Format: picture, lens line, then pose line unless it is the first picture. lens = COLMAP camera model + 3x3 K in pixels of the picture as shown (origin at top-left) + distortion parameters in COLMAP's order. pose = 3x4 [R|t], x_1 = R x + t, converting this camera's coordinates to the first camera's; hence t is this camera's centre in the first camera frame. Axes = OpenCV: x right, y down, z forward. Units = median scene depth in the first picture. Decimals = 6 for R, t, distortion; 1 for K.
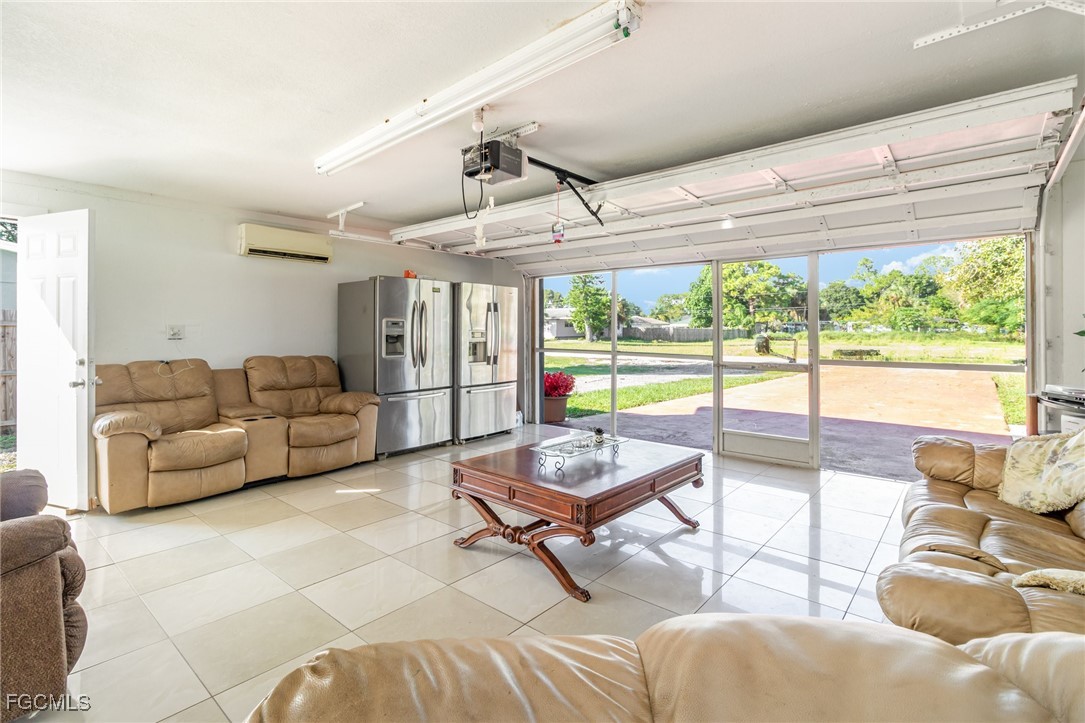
lens RADIAL K [[508.4, 0, 538.4], [0, 508.4, 346.1], [0, 0, 1]] dist [0.000208, -0.000137]
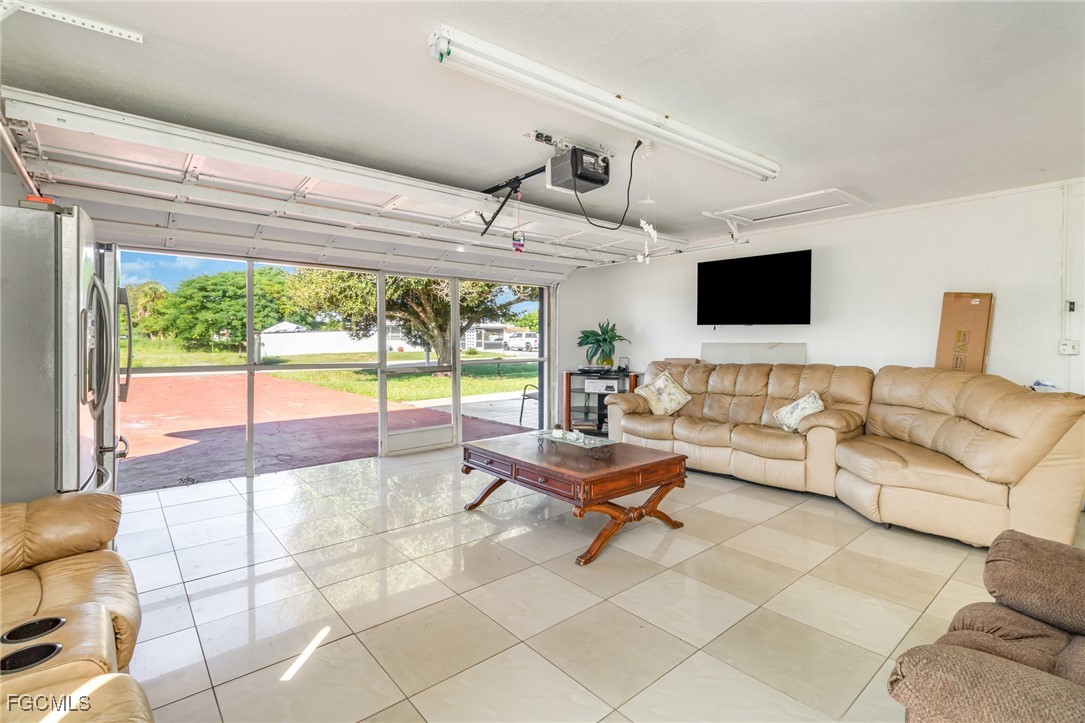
lens RADIAL K [[508.4, 0, 538.4], [0, 508.4, 346.1], [0, 0, 1]] dist [0.000208, -0.000137]
pose [[0.183373, -0.008068, 0.983010, -0.821266], [0.023139, 0.999725, 0.003889, -0.013833], [-0.982771, 0.022033, 0.183509, 0.664953]]
